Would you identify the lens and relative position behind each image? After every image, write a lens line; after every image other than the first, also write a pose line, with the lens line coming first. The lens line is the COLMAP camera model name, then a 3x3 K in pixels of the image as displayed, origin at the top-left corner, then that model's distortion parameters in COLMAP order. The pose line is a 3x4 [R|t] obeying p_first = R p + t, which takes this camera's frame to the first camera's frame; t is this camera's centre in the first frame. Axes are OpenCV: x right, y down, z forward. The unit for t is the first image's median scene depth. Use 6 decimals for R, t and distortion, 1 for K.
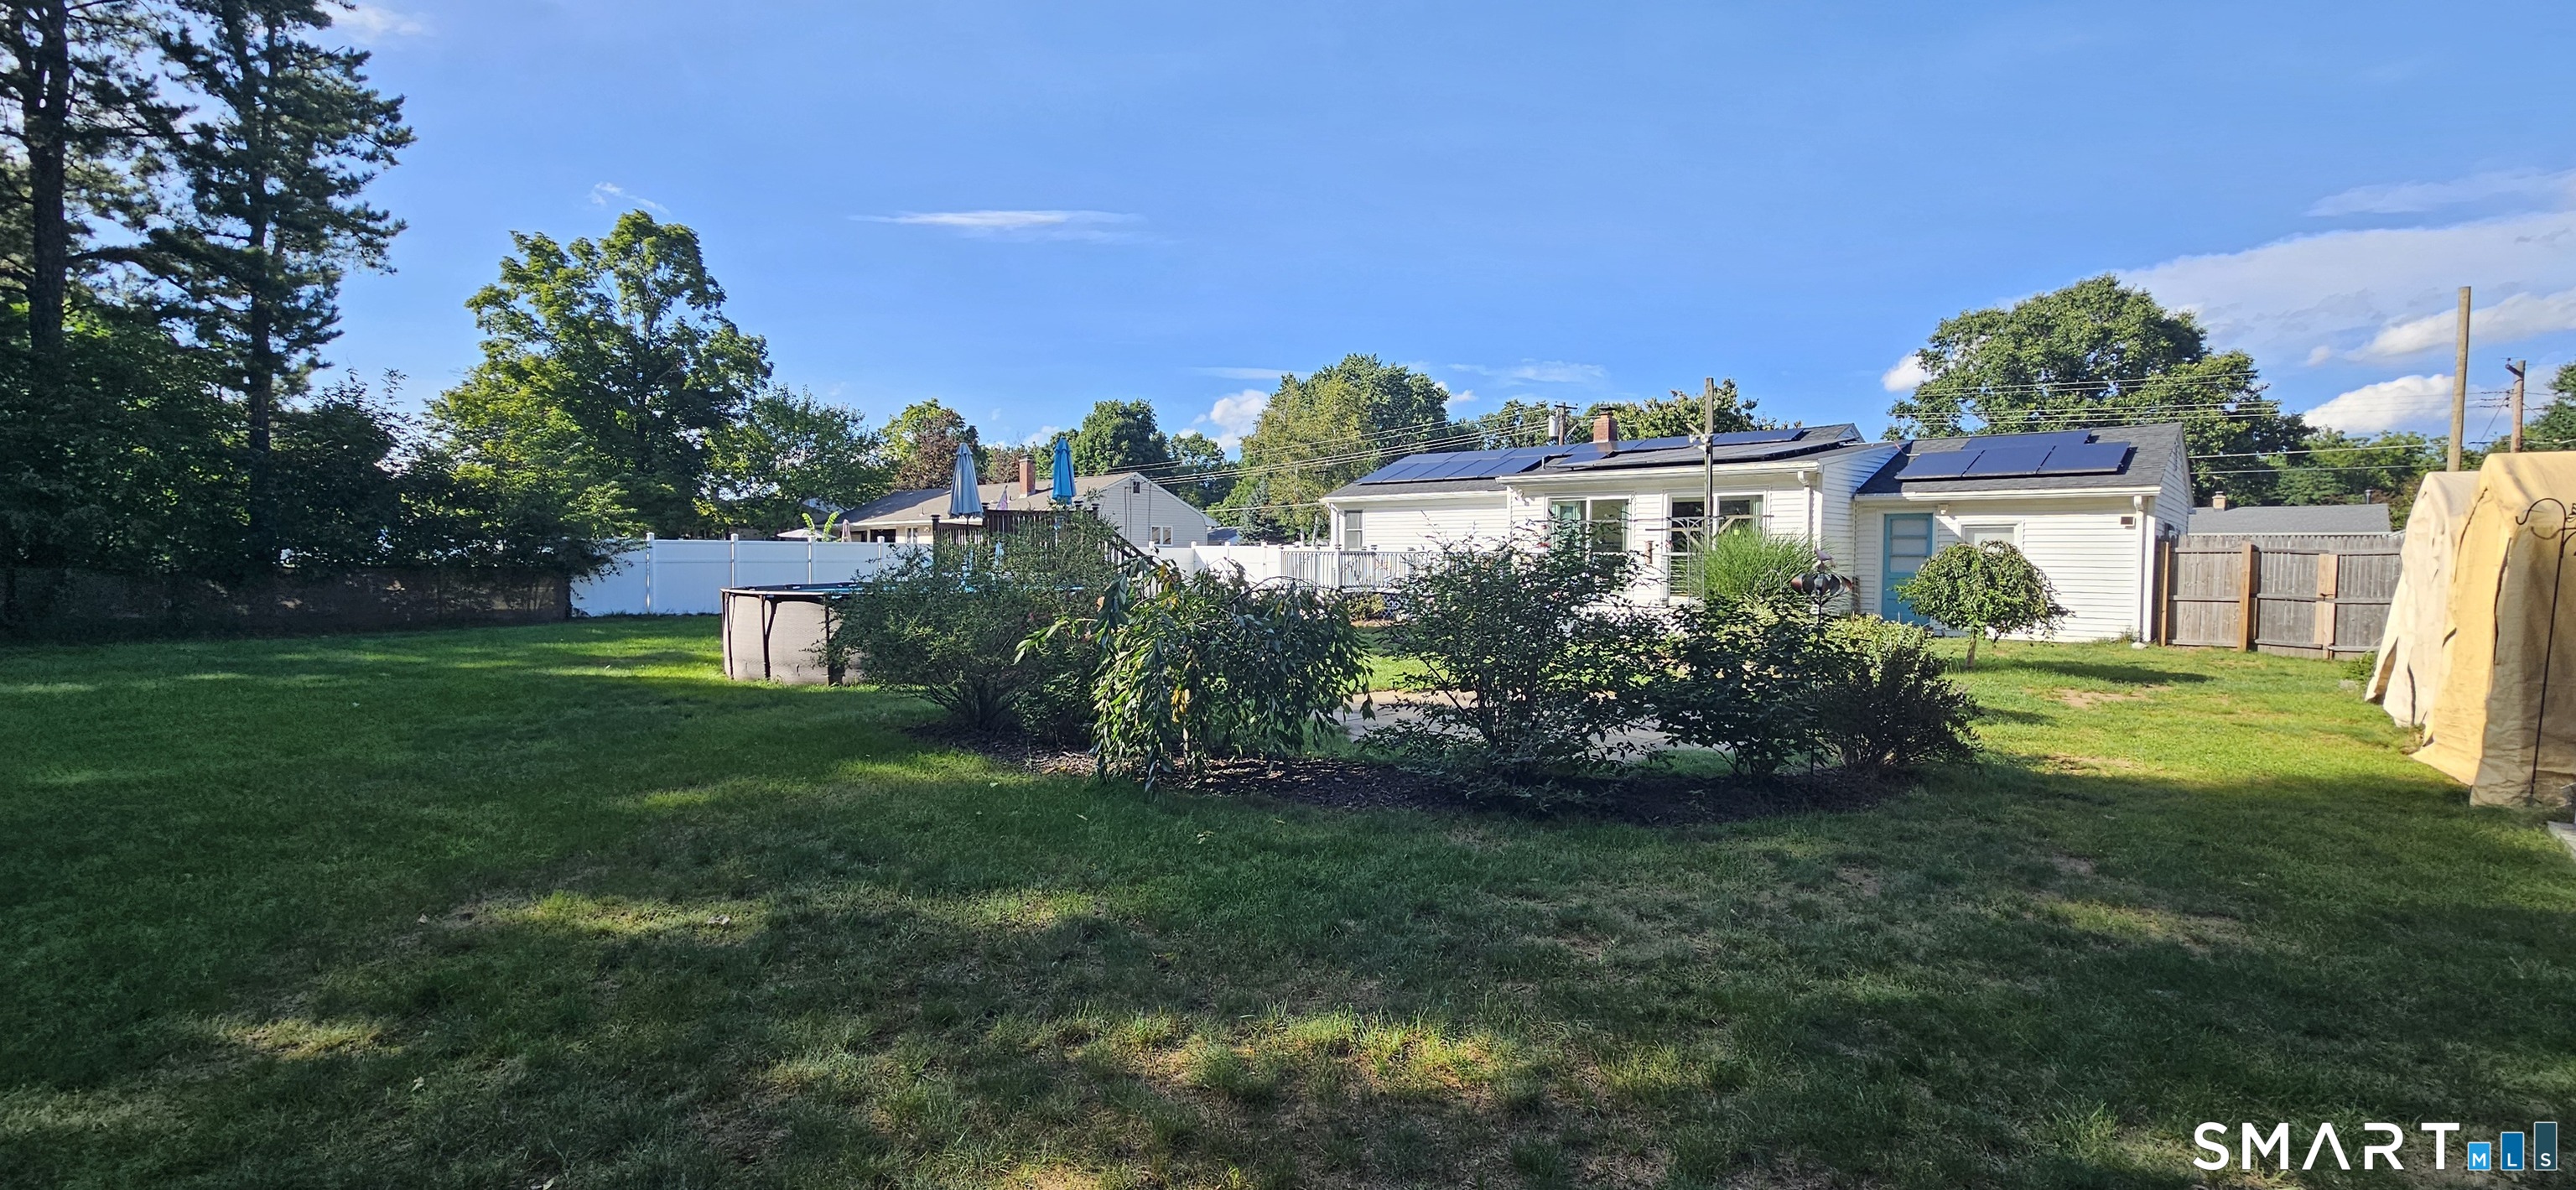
lens RADIAL K [[1052.5, 0, 1283.7], [0, 1052.5, 587.5], [0, 0, 1]] dist [-0.000798, 0.000833]
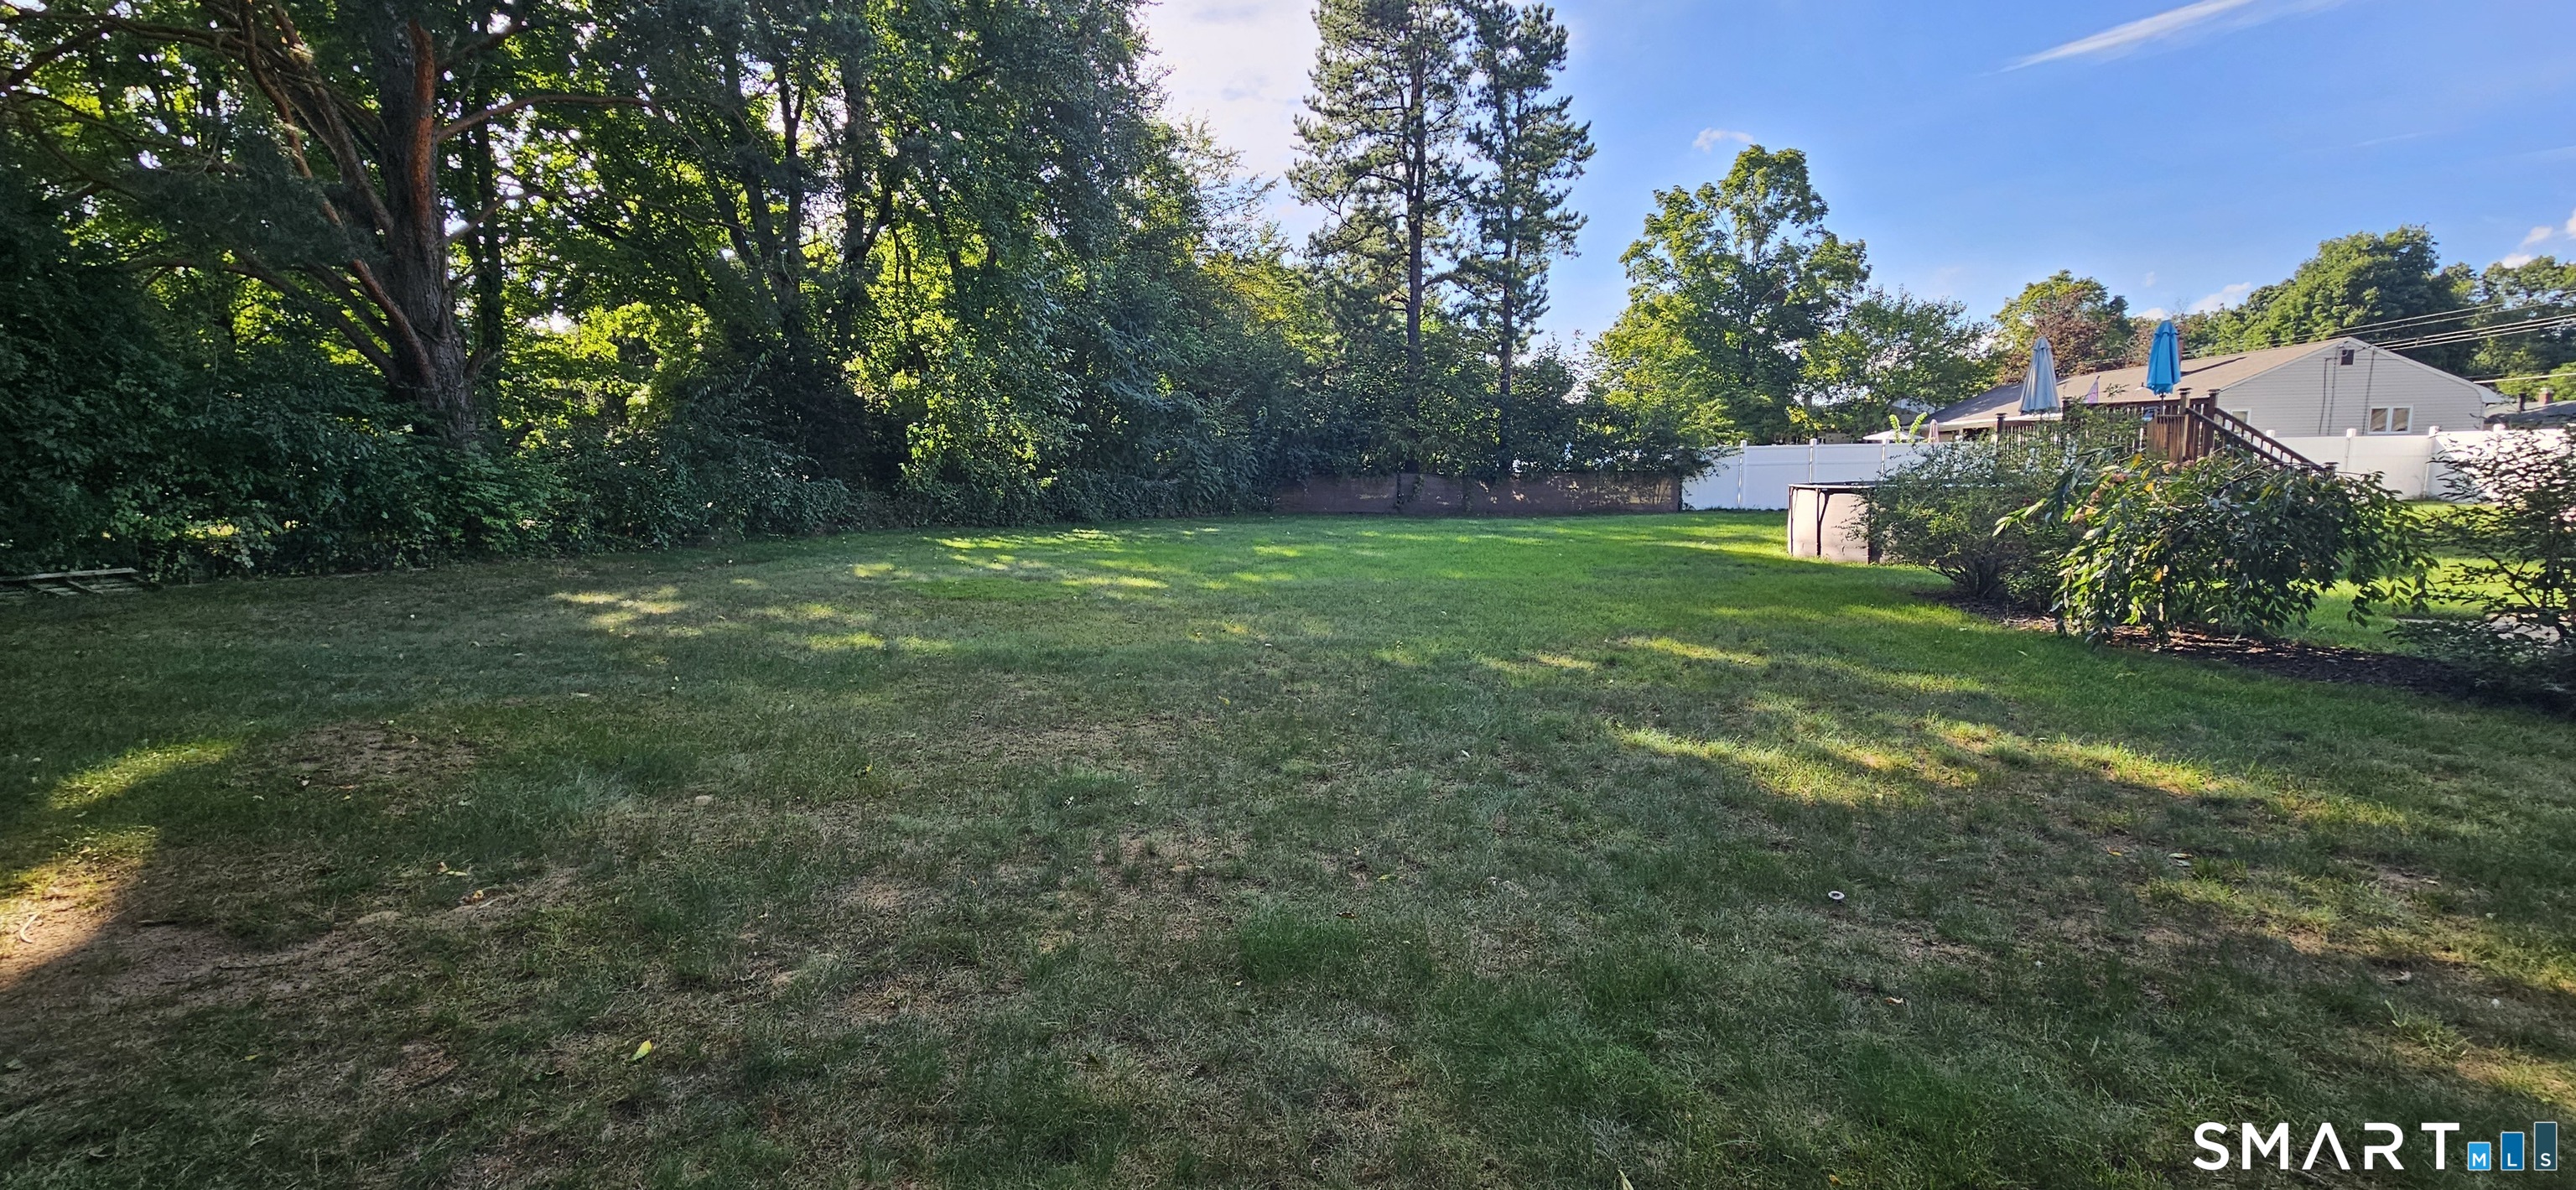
lens RADIAL K [[1017.7, 0, 1287.3], [0, 1017.7, 601.5], [0, 0, 1]] dist [-0.000709, -0.000076]
pose [[0.569623, 0.093073, -0.816620, 0.067415], [-0.004273, 0.993890, 0.110296, 0.004953], [0.821895, -0.059337, 0.566540, -0.096943]]
